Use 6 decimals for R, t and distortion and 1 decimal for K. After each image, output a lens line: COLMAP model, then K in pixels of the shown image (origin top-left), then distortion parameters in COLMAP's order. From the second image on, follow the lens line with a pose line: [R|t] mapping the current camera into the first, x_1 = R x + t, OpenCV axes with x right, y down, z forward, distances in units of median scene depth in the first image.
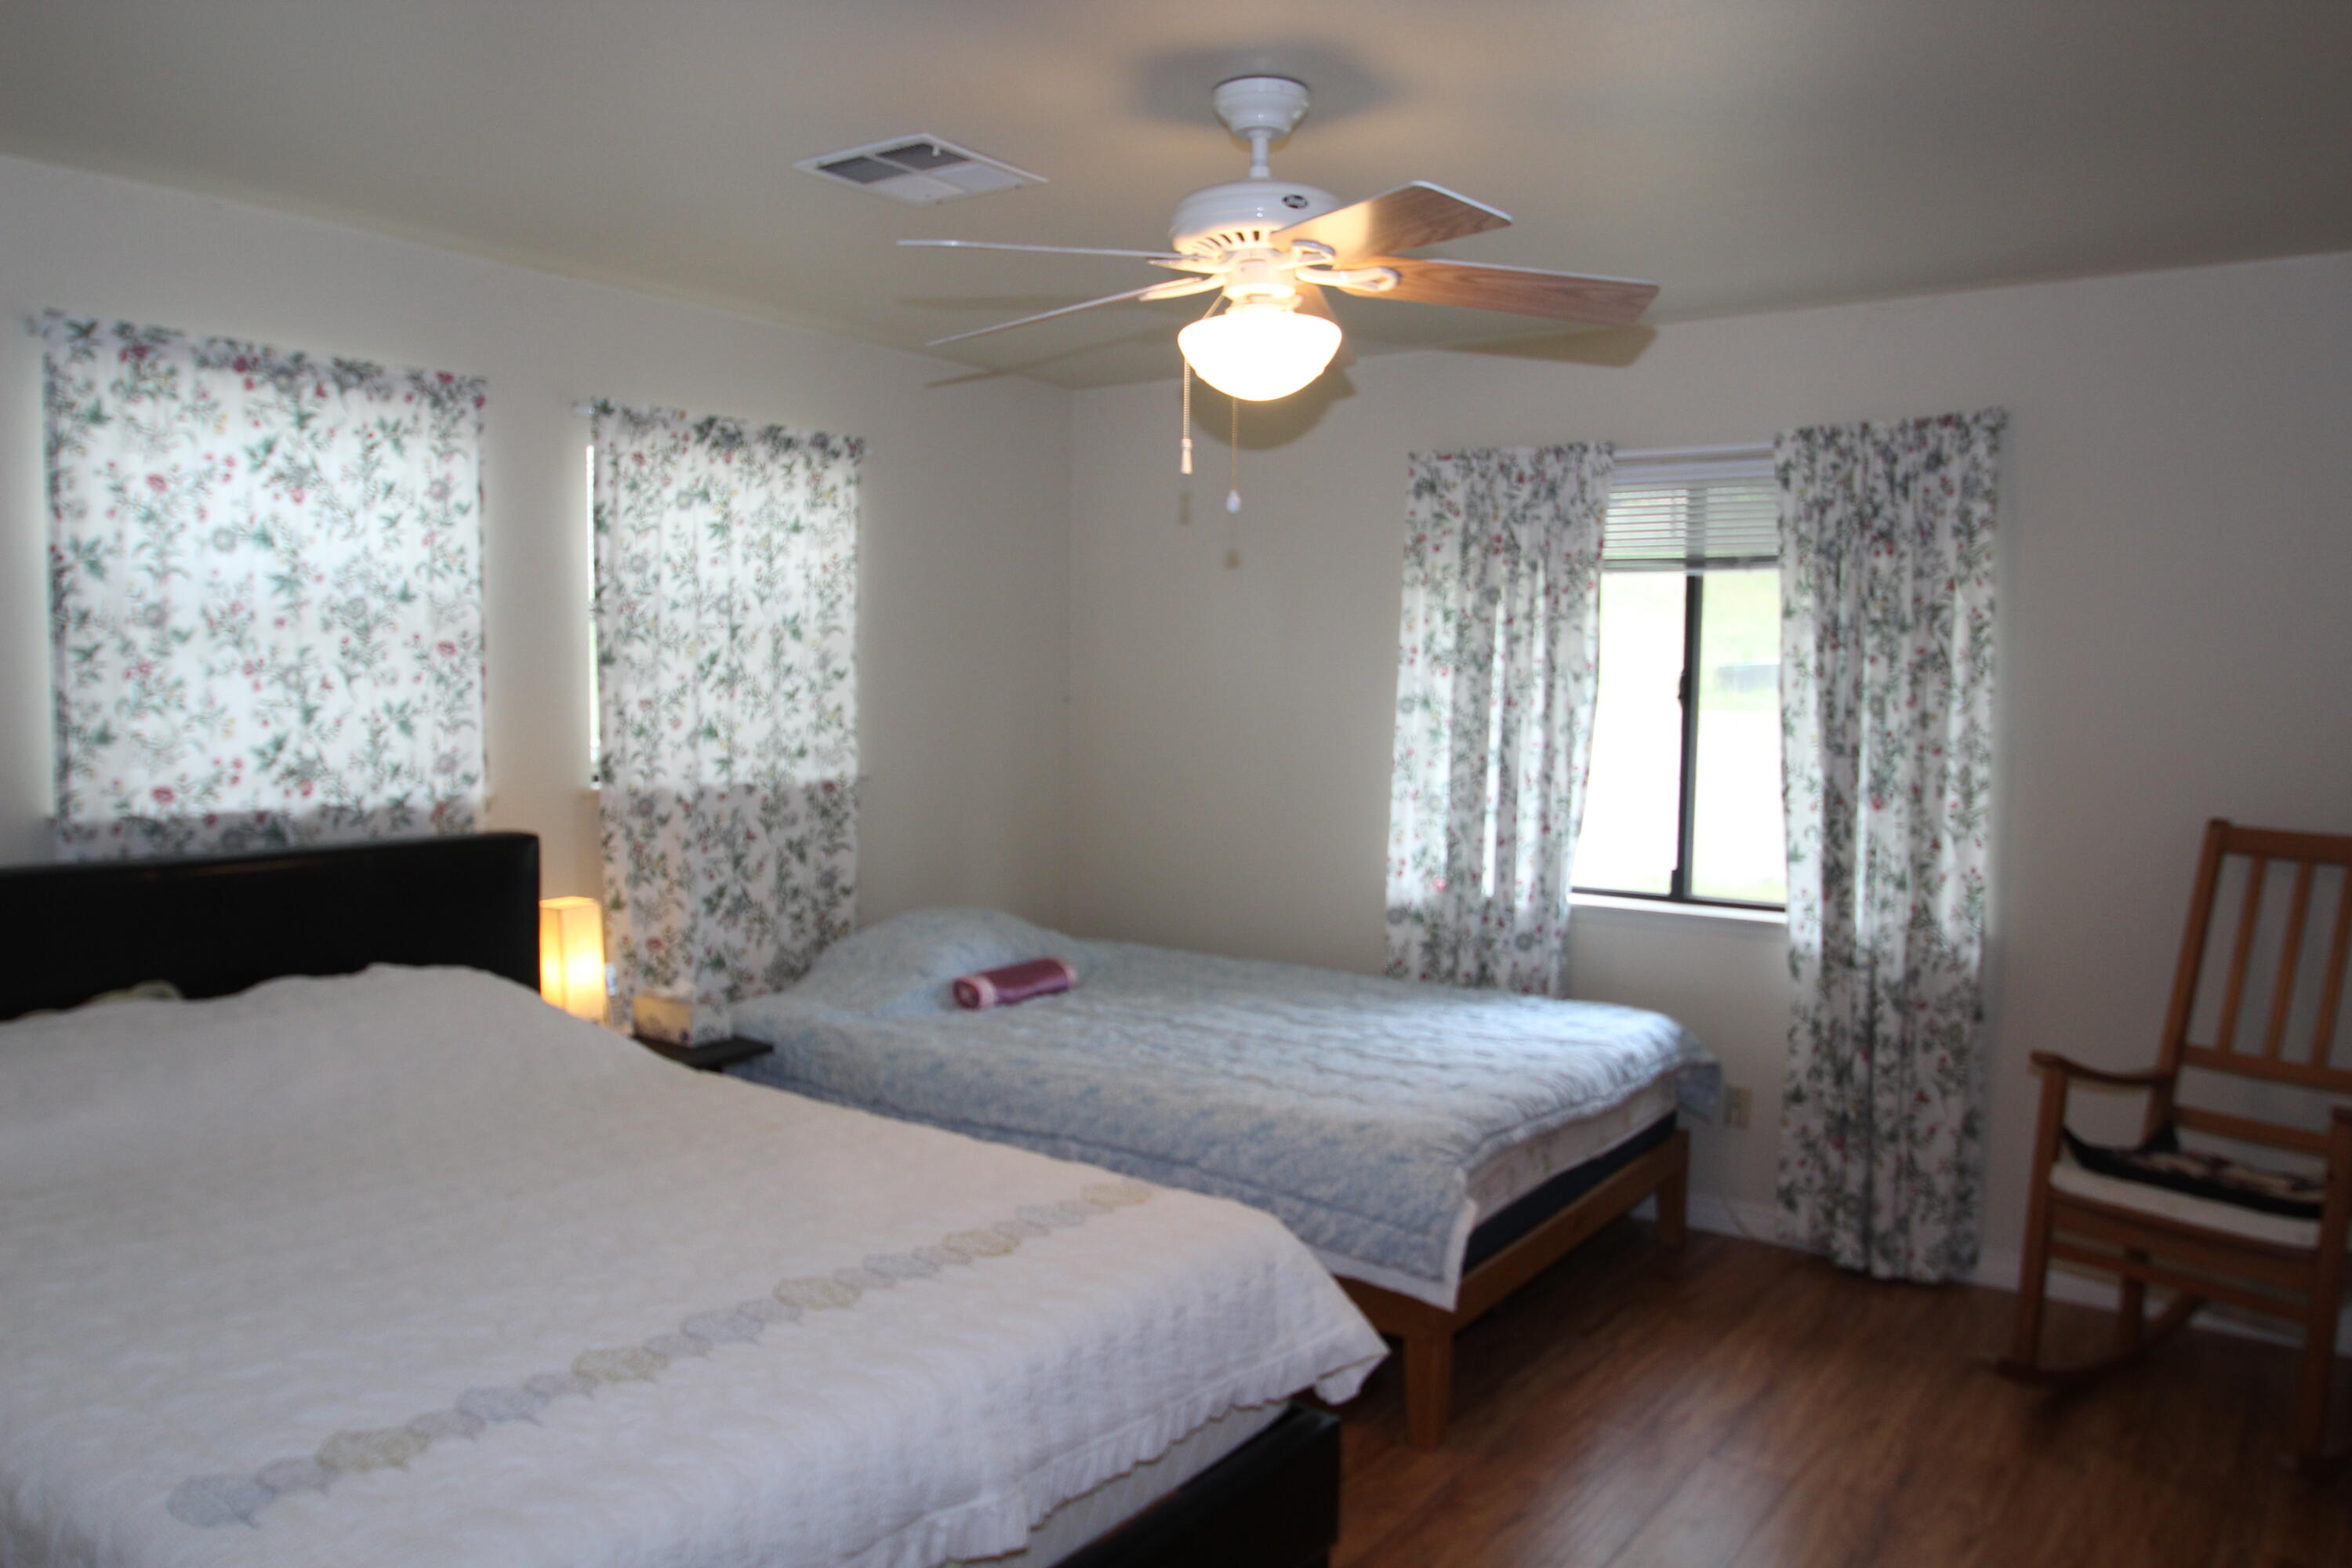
lens RADIAL K [[1680.1, 0, 1173.1], [0, 1680.1, 778.8], [0, 0, 1]] dist [-0.034578, -0.001176]
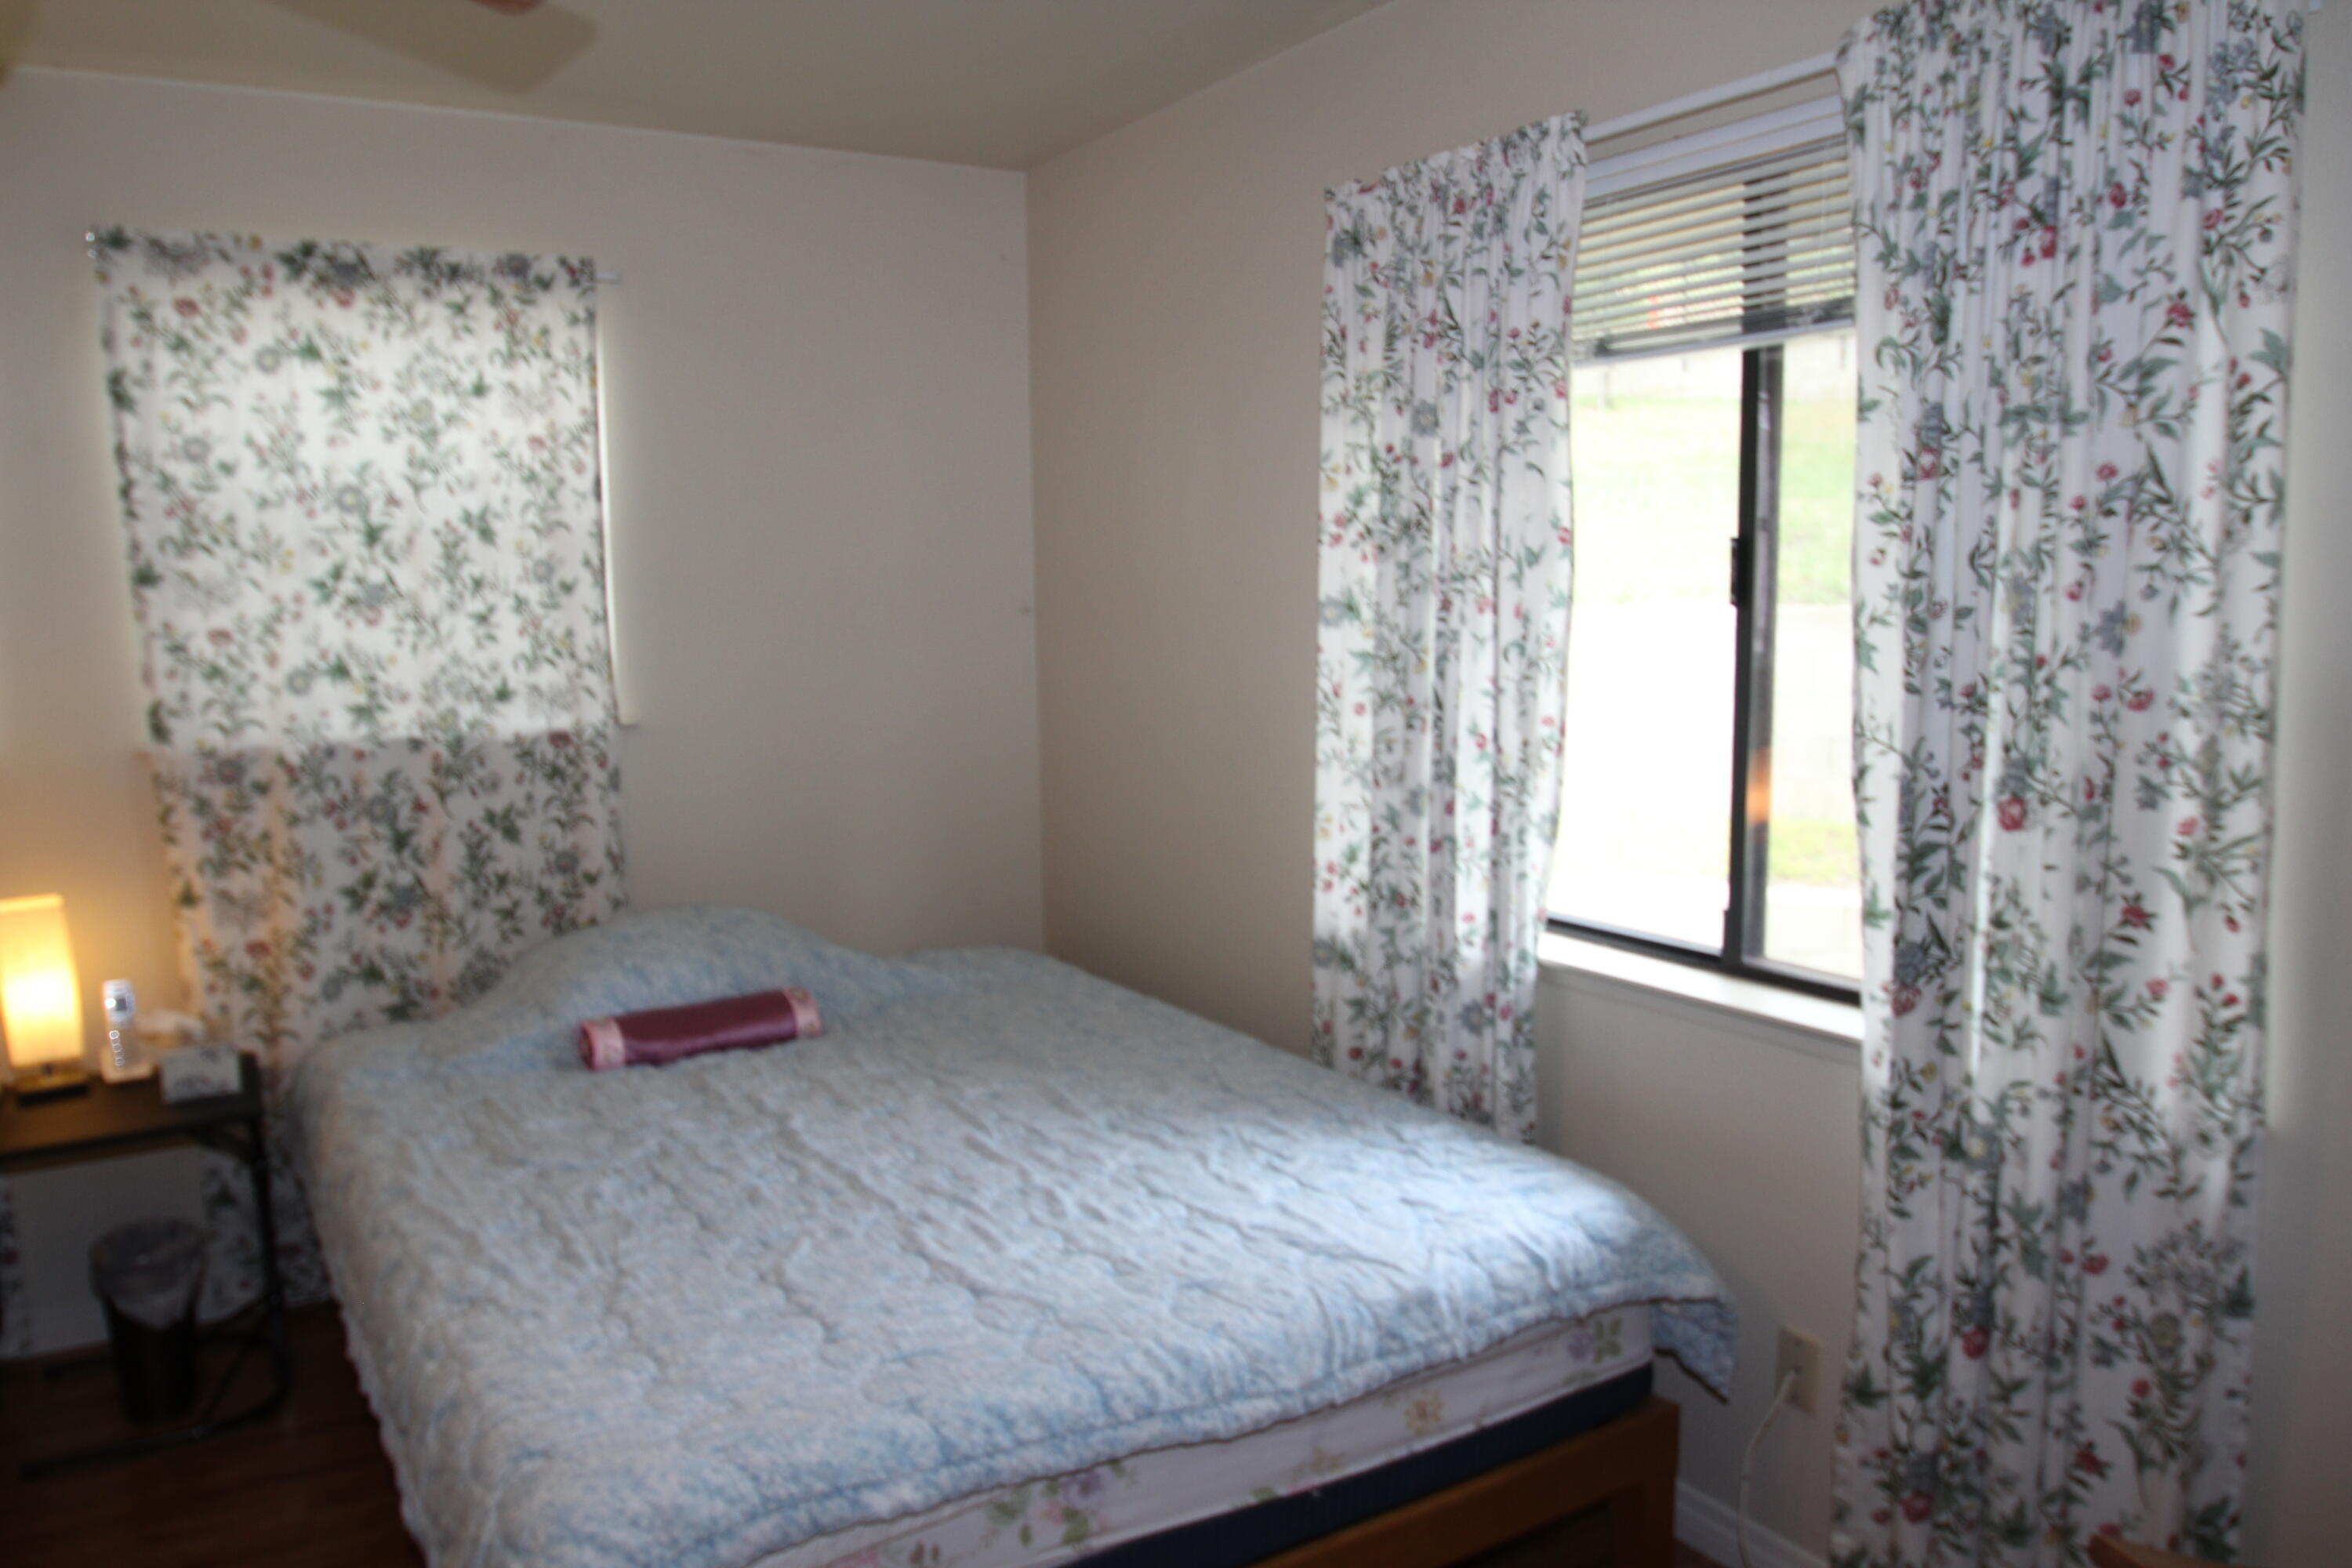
lens RADIAL K [[1680.1, 0, 1177.7], [0, 1680.1, 792.3], [0, 0, 1]] dist [-0.034578, -0.001176]
pose [[0.919198, 0.022242, -0.393166, 0.374968], [0.003615, 0.997885, 0.064903, -0.021030], [0.393778, -0.061080, 0.917174, 0.473174]]
